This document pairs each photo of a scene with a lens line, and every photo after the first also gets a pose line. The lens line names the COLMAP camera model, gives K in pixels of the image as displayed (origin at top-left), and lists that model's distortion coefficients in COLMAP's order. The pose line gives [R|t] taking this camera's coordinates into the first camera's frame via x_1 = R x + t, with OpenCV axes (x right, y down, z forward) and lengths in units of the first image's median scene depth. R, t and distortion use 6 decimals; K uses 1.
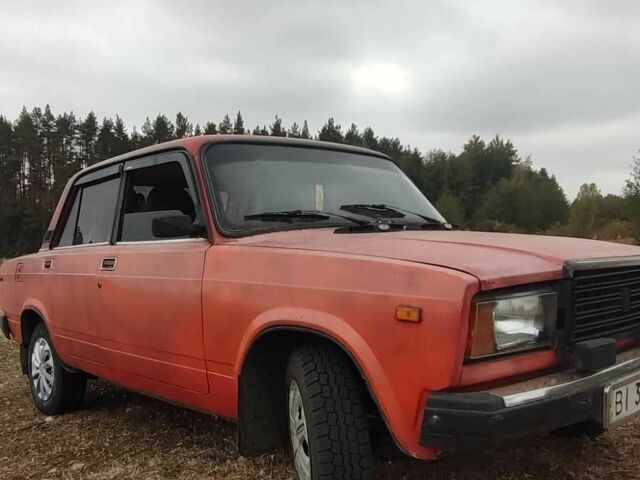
lens RADIAL K [[678.8, 0, 322.4], [0, 678.8, 261.9], [0, 0, 1]] dist [-0.026219, 0.000000]
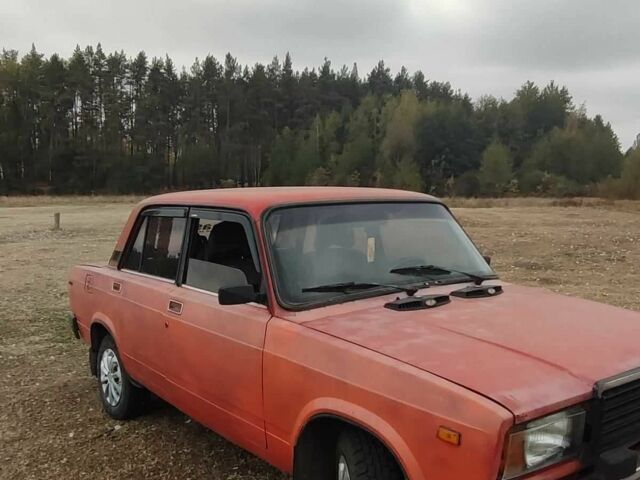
lens RADIAL K [[678.8, 0, 318.6], [0, 678.8, 251.5], [0, 0, 1]] dist [-0.026219, 0.000000]
pose [[0.997088, 0.033804, -0.068362, -0.010655], [-0.028553, 0.996670, 0.076383, -0.141275], [0.070716, -0.074209, 0.994732, -0.053336]]
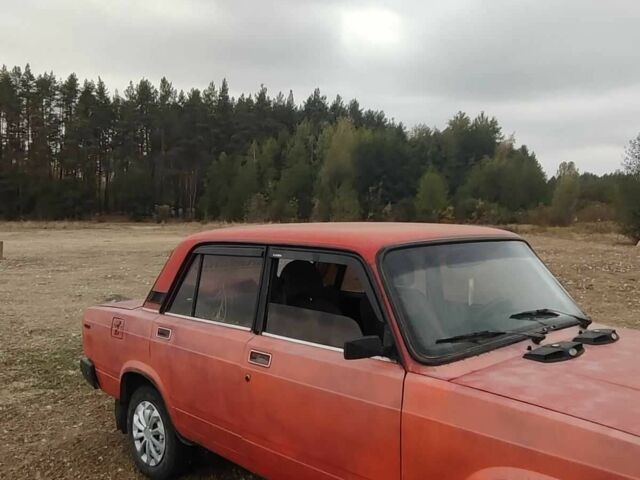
lens RADIAL K [[678.8, 0, 323.9], [0, 678.8, 246.2], [0, 0, 1]] dist [-0.026219, 0.000000]
pose [[0.998633, 0.028750, 0.043649, -0.216808], [-0.029985, 0.999160, 0.027917, -0.150483], [-0.042810, -0.029188, 0.998657, 0.021077]]
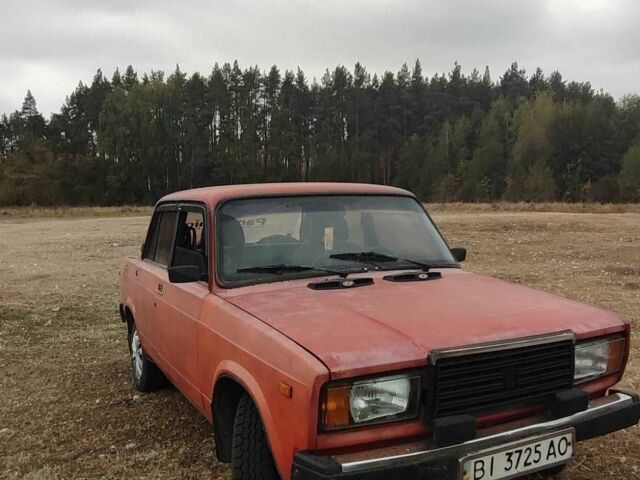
lens RADIAL K [[678.8, 0, 309.2], [0, 678.8, 257.9], [0, 0, 1]] dist [-0.026219, 0.000000]
pose [[0.958580, 0.040740, -0.281895, 0.239966], [-0.019310, 0.996736, 0.078386, -0.125677], [0.284168, -0.069696, 0.956238, -0.095494]]
